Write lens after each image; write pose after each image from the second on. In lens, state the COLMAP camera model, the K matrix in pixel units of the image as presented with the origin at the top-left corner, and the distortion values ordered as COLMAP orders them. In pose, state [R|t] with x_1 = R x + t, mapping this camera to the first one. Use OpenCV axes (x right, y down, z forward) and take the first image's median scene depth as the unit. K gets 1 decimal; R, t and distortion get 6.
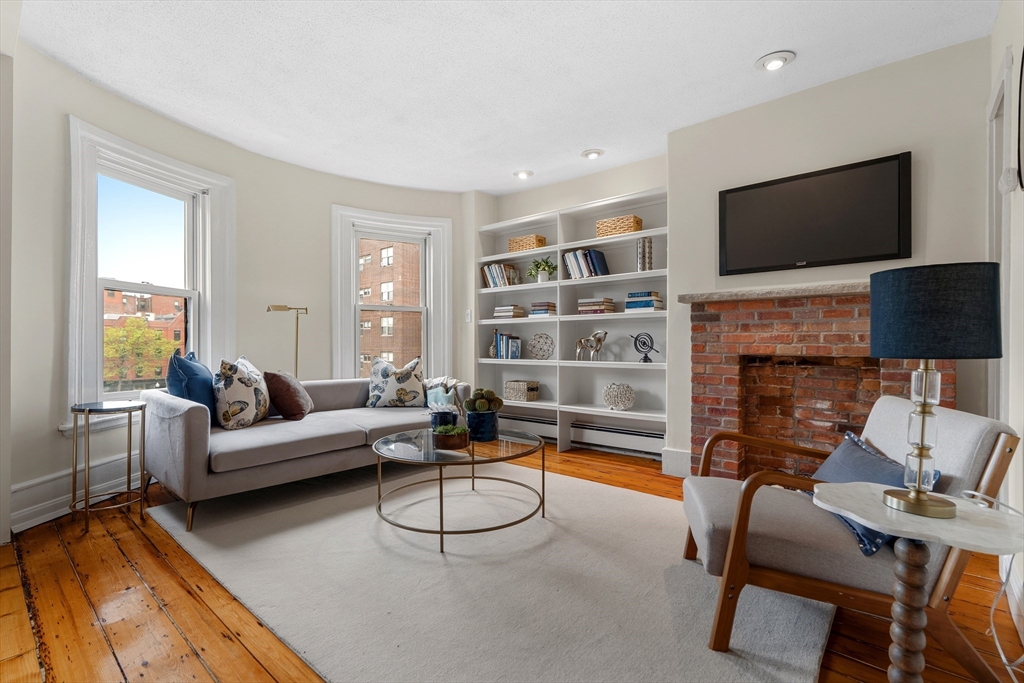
lens RADIAL K [[469.3, 0, 507.7], [0, 469.3, 353.1], [0, 0, 1]] dist [-0.000458, 0.000236]
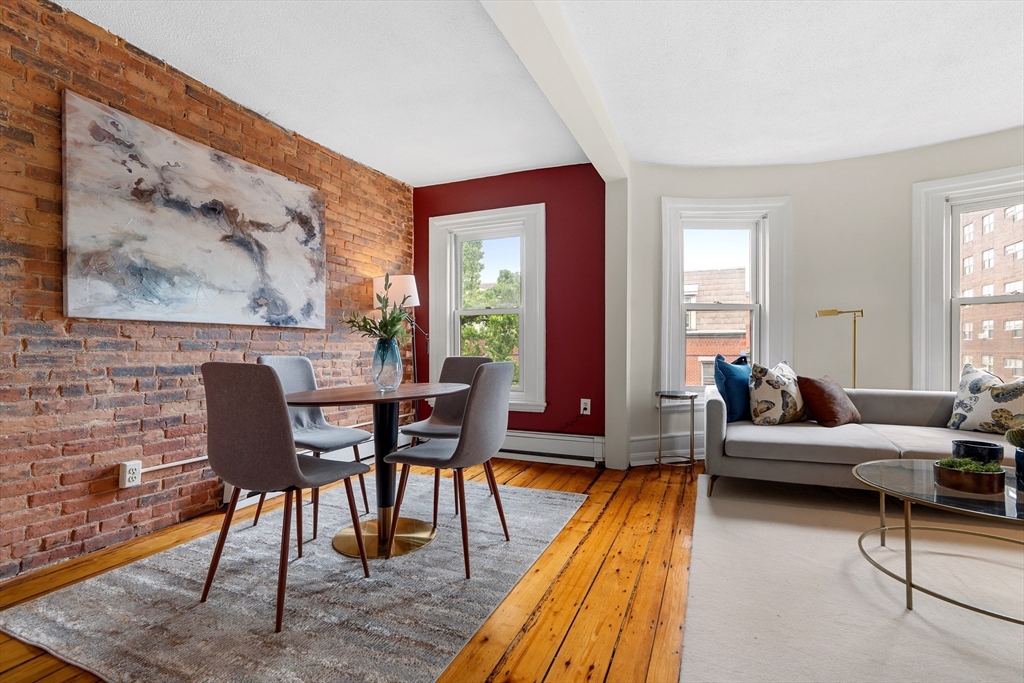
lens RADIAL K [[472.5, 0, 513.4], [0, 472.5, 349.5], [0, 0, 1]] dist [-0.003207, 0.000605]
pose [[0.316373, -0.002285, -0.948632, 0.254665], [-0.009615, 0.999938, -0.005615, -0.006592], [0.948586, 0.010898, 0.316331, 0.056336]]
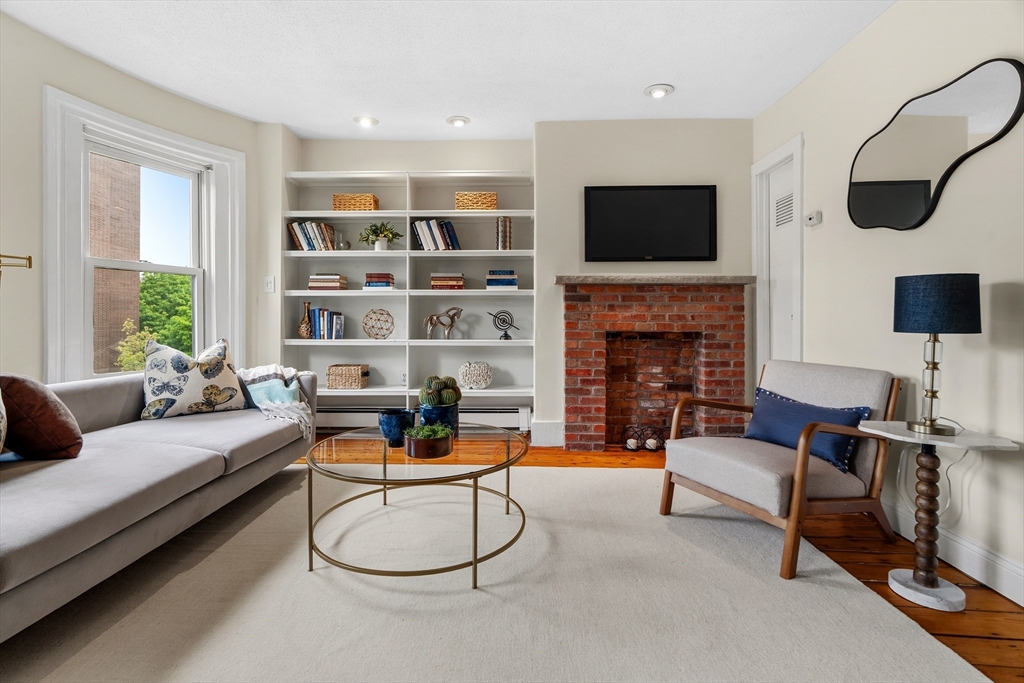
lens RADIAL K [[468.3, 0, 506.9], [0, 468.3, 327.7], [0, 0, 1]] dist [-0.002972, -0.000304]
pose [[0.776292, -0.006725, 0.630338, -0.360064], [0.009401, 0.999955, -0.000910, -0.005374], [-0.630304, 0.006632, 0.776320, 0.219444]]
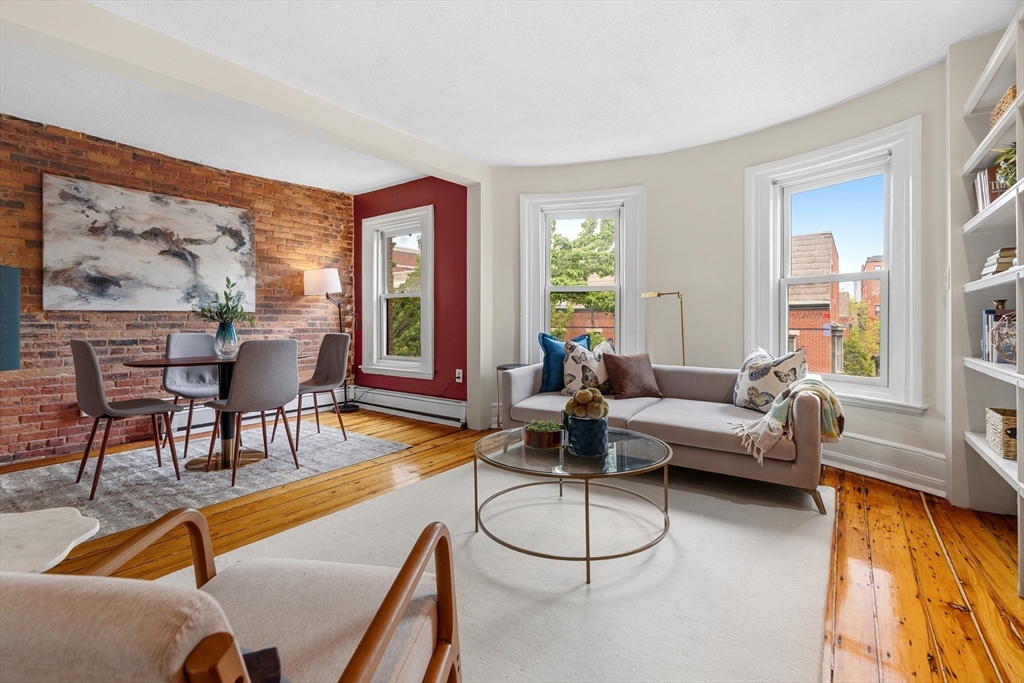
lens RADIAL K [[469.1, 0, 505.9], [0, 469.1, 317.0], [0, 0, 1]] dist [-0.002154, 0.000785]
pose [[0.081102, -0.009714, -0.996658, 0.568385], [-0.010484, 0.999889, -0.010598, -0.030936], [0.996651, 0.011308, 0.080991, 0.597444]]
